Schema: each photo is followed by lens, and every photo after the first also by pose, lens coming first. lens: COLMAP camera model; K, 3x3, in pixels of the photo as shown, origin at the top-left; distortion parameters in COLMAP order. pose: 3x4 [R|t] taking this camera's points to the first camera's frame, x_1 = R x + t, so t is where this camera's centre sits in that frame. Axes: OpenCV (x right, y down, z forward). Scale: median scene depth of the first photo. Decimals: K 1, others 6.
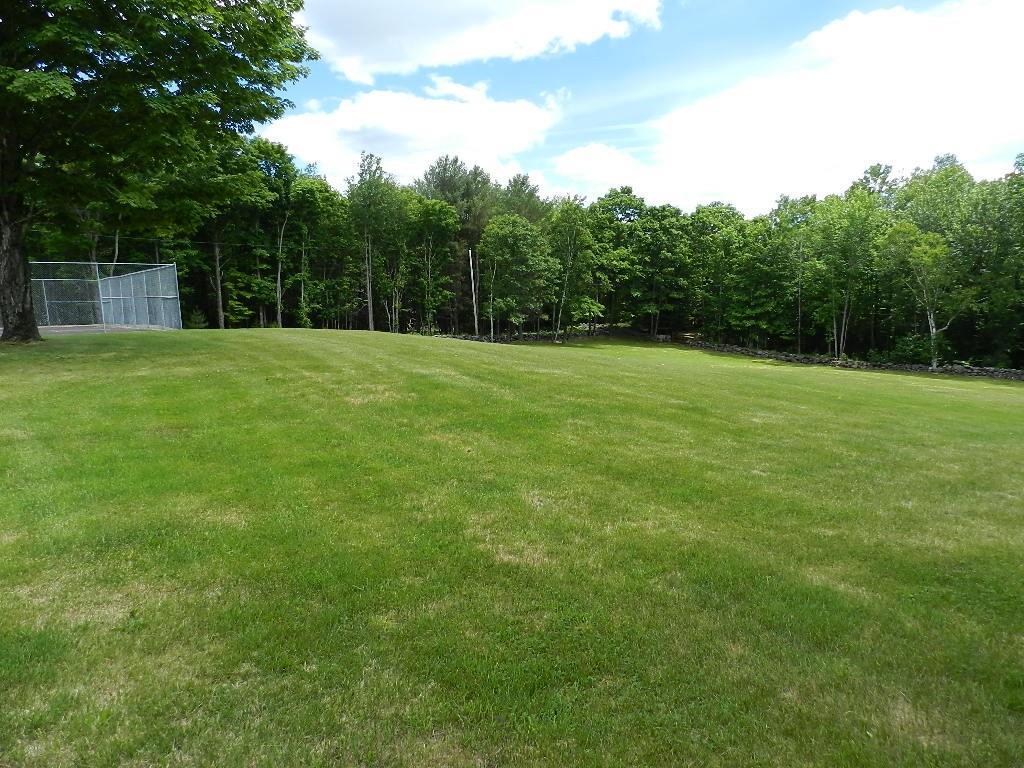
lens RADIAL K [[683.7, 0, 512.0], [0, 683.7, 384.0], [0, 0, 1]] dist [0.008440, -0.000991]
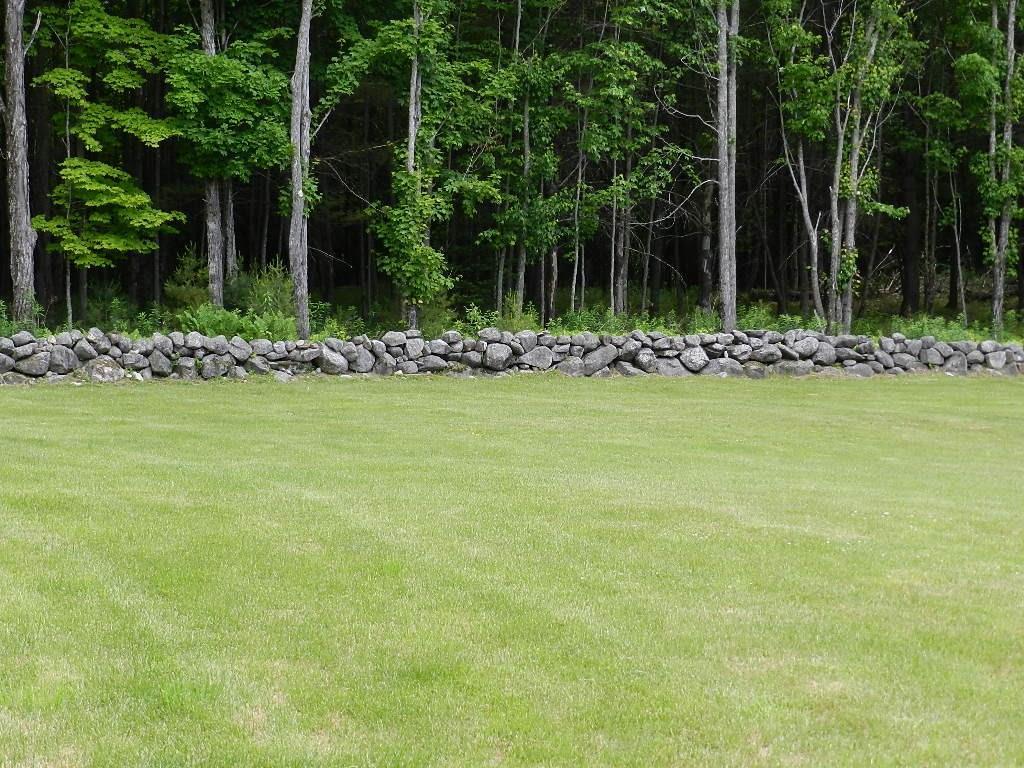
lens RADIAL K [[2269.1, 0, 512.0], [0, 2269.1, 384.0], [0, 0, 1]] dist [0.007191, -0.128678]
pose [[0.971761, 0.024730, -0.234667, -0.123013], [-0.030618, 0.999300, -0.021480, -0.044052], [0.233971, 0.028058, 0.971839, 0.372771]]
